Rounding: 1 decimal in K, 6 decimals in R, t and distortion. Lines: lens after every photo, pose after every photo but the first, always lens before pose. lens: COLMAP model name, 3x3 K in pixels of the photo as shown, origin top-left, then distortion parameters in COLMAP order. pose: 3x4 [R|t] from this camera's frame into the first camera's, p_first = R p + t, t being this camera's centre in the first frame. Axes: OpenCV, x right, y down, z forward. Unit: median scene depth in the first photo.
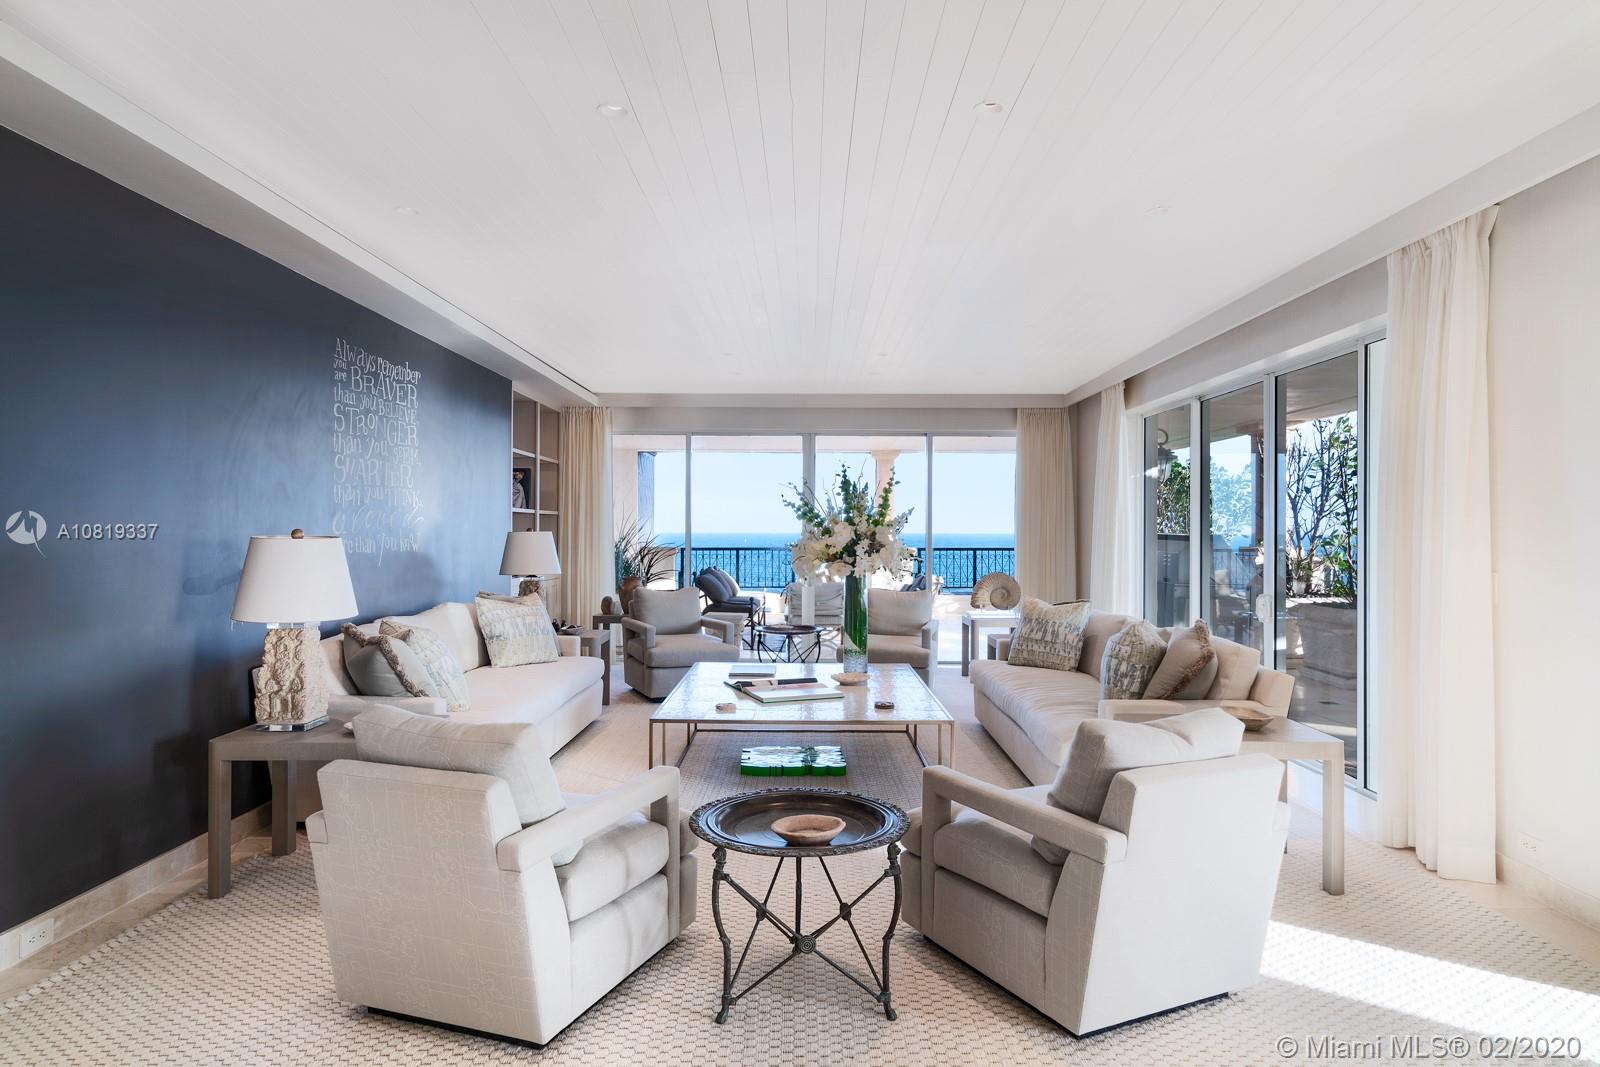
lens RADIAL K [[979.9, 0, 798.6], [0, 979.9, 532.6], [0, 0, 1]] dist [0.005504, 0.000170]
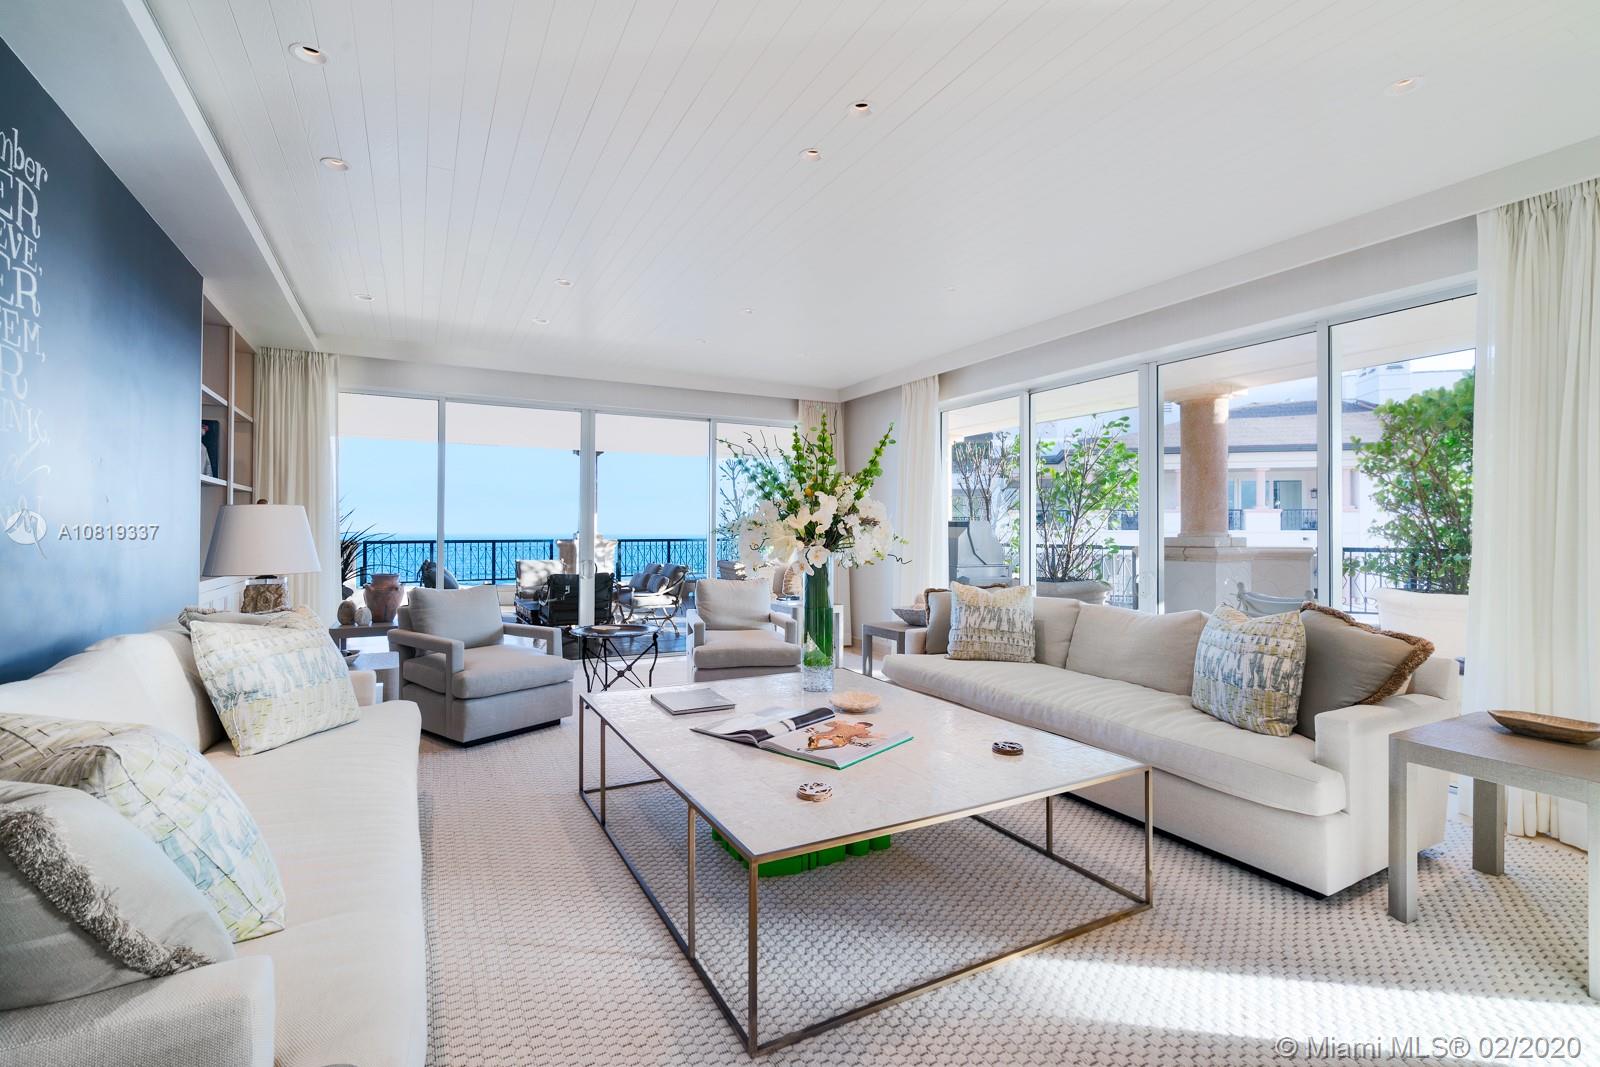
lens RADIAL K [[730.7, 0, 802.9], [0, 730.7, 528.7], [0, 0, 1]] dist [-0.004941, -0.000461]
pose [[0.874871, -0.000346, 0.484355, -0.218151], [0.002663, 0.999988, -0.004095, 0.018330], [-0.484348, 0.004873, 0.874862, 0.473459]]
